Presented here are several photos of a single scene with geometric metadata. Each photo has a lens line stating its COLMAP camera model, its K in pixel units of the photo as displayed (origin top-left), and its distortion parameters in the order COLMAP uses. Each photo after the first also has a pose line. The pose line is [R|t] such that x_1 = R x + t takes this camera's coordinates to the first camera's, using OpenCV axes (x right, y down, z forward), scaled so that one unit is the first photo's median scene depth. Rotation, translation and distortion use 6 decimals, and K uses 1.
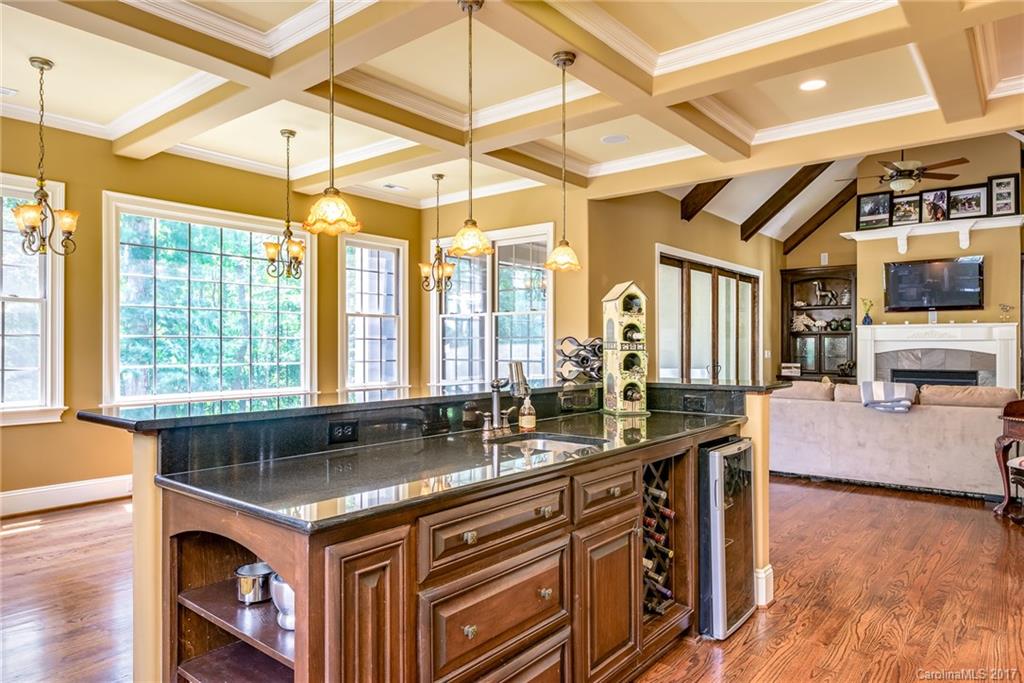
lens RADIAL K [[467.0, 0, 512.0], [0, 467.0, 341.5], [0, 0, 1]] dist [-0.003549, -0.000556]
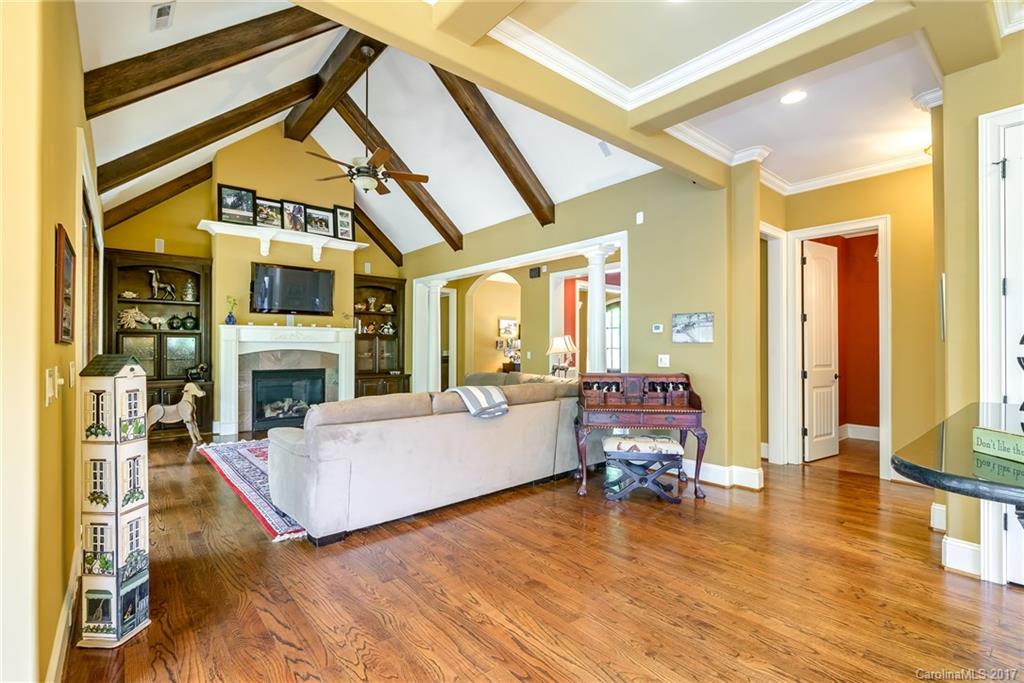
lens RADIAL K [[467.0, 0, 512.0], [0, 467.0, 341.5], [0, 0, 1]] dist [-0.003549, -0.000556]
pose [[0.220660, 0.014316, 0.975246, -0.028051], [-0.010906, 0.999866, -0.012210, 0.003786], [-0.975290, -0.007942, 0.220787, 0.260597]]
